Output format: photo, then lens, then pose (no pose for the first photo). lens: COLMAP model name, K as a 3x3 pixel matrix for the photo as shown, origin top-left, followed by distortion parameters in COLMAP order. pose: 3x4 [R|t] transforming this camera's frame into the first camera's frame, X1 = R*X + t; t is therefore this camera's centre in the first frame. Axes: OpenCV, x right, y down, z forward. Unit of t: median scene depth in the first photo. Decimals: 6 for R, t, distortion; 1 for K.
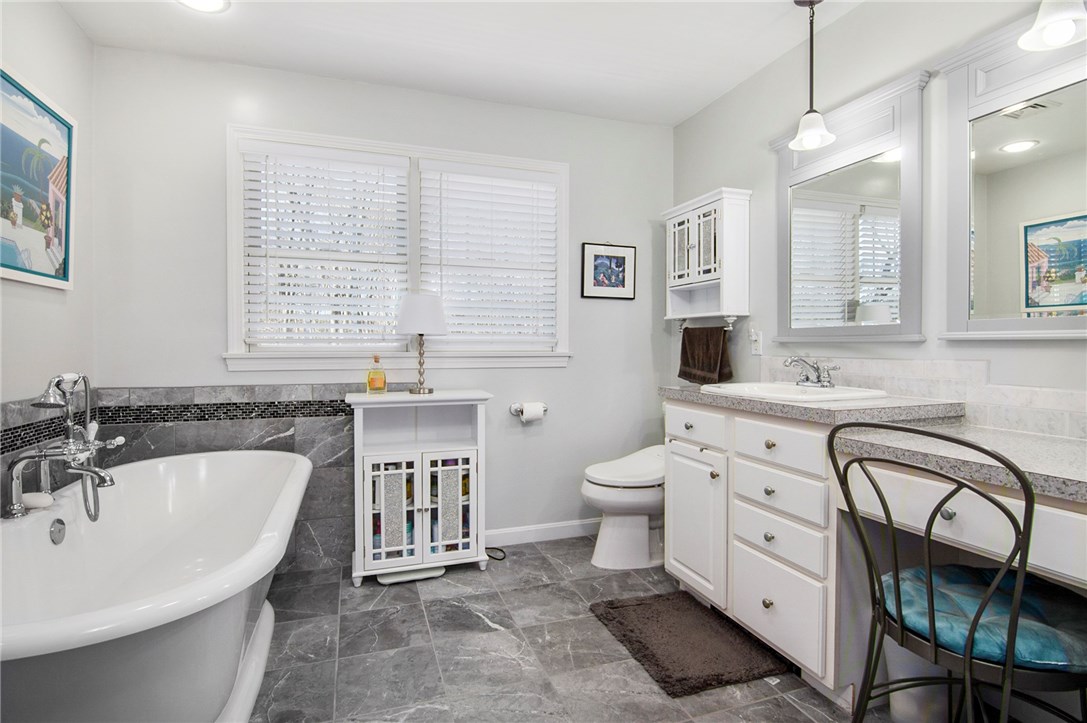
lens RADIAL K [[547.3, 0, 548.4], [0, 547.3, 353.6], [0, 0, 1]] dist [-0.004824, -0.006872]
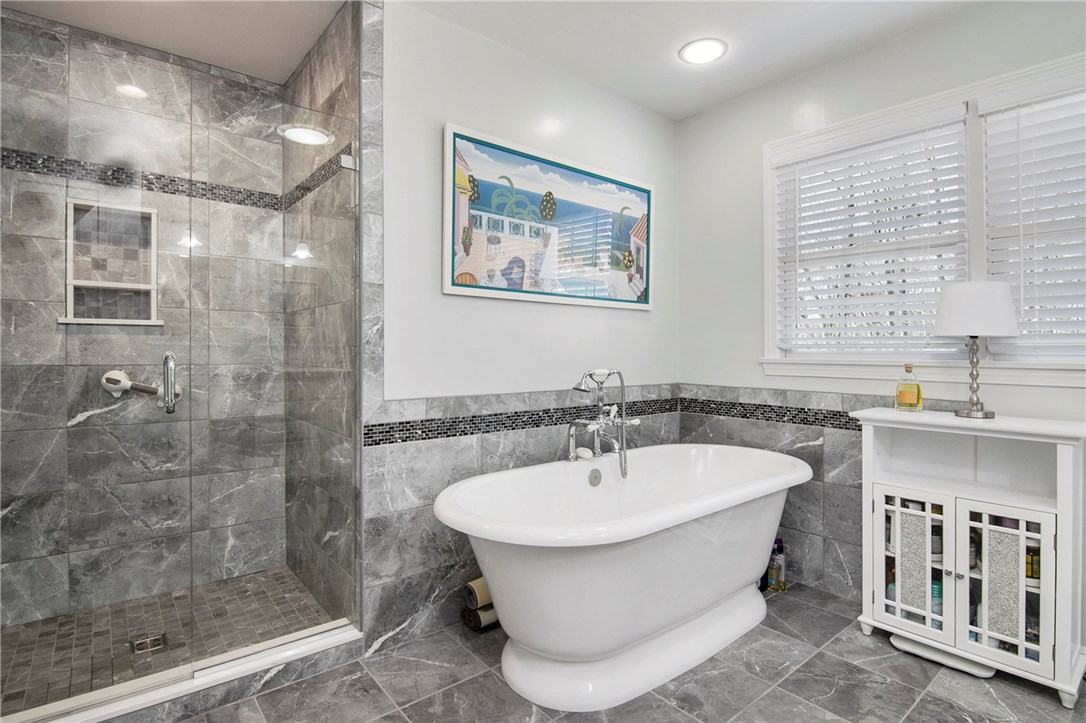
lens RADIAL K [[546.8, 0, 547.5], [0, 546.8, 350.2], [0, 0, 1]] dist [-0.004824, -0.006872]
pose [[0.347816, 0.000938, -0.937562, 0.269142], [-0.018778, 0.999806, -0.005966, -0.001888], [0.937375, 0.019680, 0.347766, 0.228518]]
